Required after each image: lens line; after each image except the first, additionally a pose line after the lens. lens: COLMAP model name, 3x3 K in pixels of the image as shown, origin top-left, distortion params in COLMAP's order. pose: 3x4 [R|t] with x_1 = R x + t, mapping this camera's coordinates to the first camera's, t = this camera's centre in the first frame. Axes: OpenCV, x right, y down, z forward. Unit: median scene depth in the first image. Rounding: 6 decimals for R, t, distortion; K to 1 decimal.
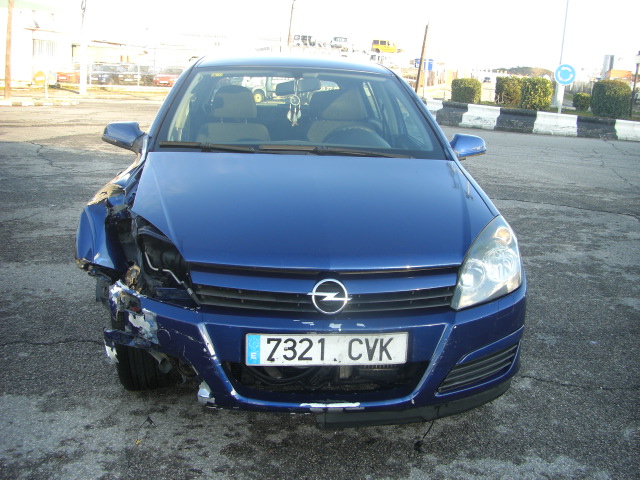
lens RADIAL K [[735.6, 0, 318.9], [0, 735.6, 221.6], [0, 0, 1]] dist [-0.205694, 0.226530]
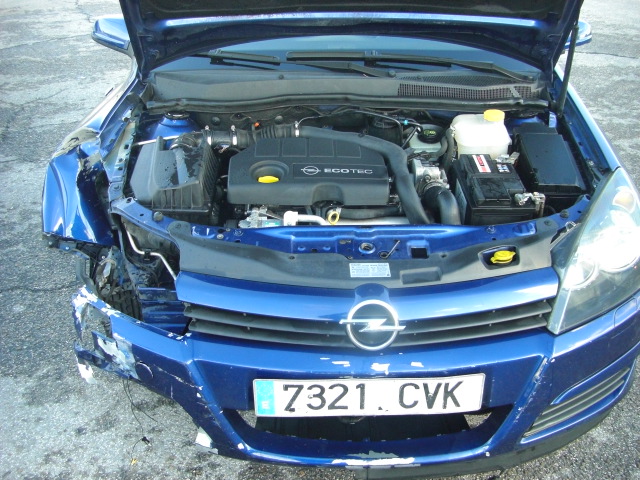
lens RADIAL K [[735.6, 0, 318.9], [0, 735.6, 221.6], [0, 0, 1]] dist [-0.205694, 0.226530]
pose [[0.995449, 0.001067, -0.095293, 0.029753], [0.021427, 0.971830, 0.234709, -0.153955], [0.092859, -0.235683, 0.967384, 0.351070]]
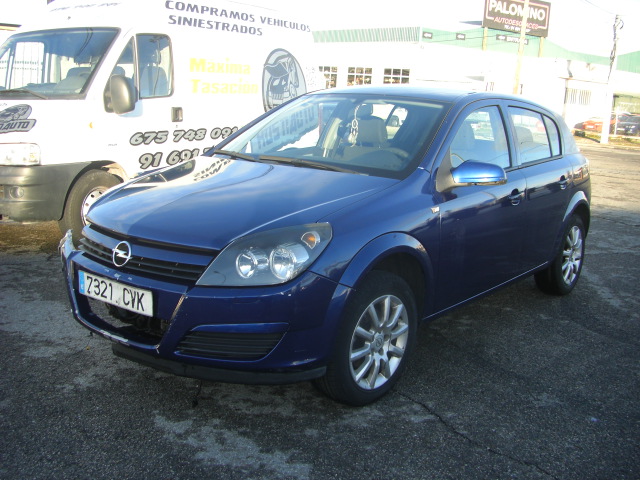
lens RADIAL K [[735.6, 0, 318.9], [0, 735.6, 221.6], [0, 0, 1]] dist [-0.205694, 0.226530]
pose [[0.721318, 0.107942, -0.684141, 1.166757], [-0.155684, 0.987772, -0.008296, -0.001496], [0.674880, 0.112494, 0.729303, 0.268461]]
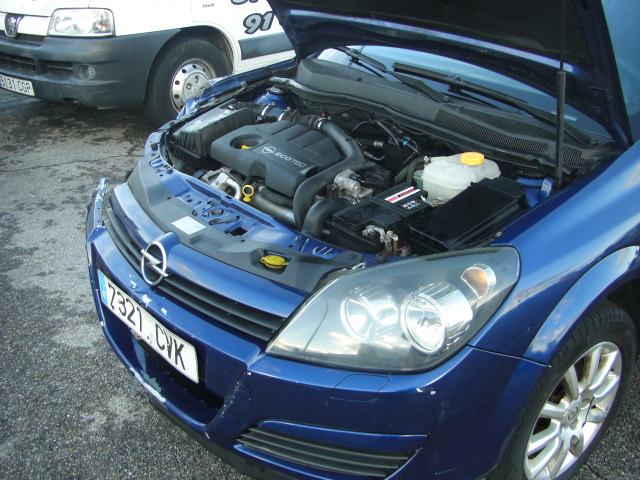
lens RADIAL K [[721.2, 0, 307.3], [0, 721.2, 241.2], [0, 0, 1]] dist [-0.081519, -0.000286]
pose [[0.567139, 0.329829, -0.754696, 0.695086], [-0.172241, 0.943549, 0.282929, -0.172629], [0.805411, -0.030471, 0.591933, 0.663881]]
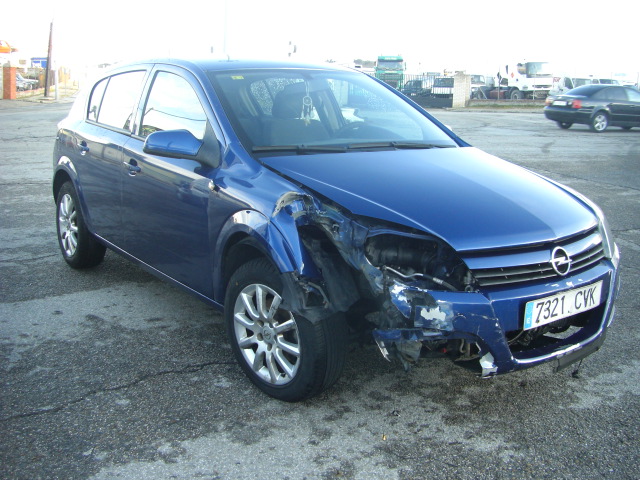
lens RADIAL K [[735.6, 0, 318.9], [0, 735.6, 221.6], [0, 0, 1]] dist [-0.205694, 0.226530]
pose [[0.856207, -0.120096, 0.502481, -0.918424], [0.116774, 0.992423, 0.038217, -0.055709], [-0.503263, 0.025955, 0.863743, 0.164573]]
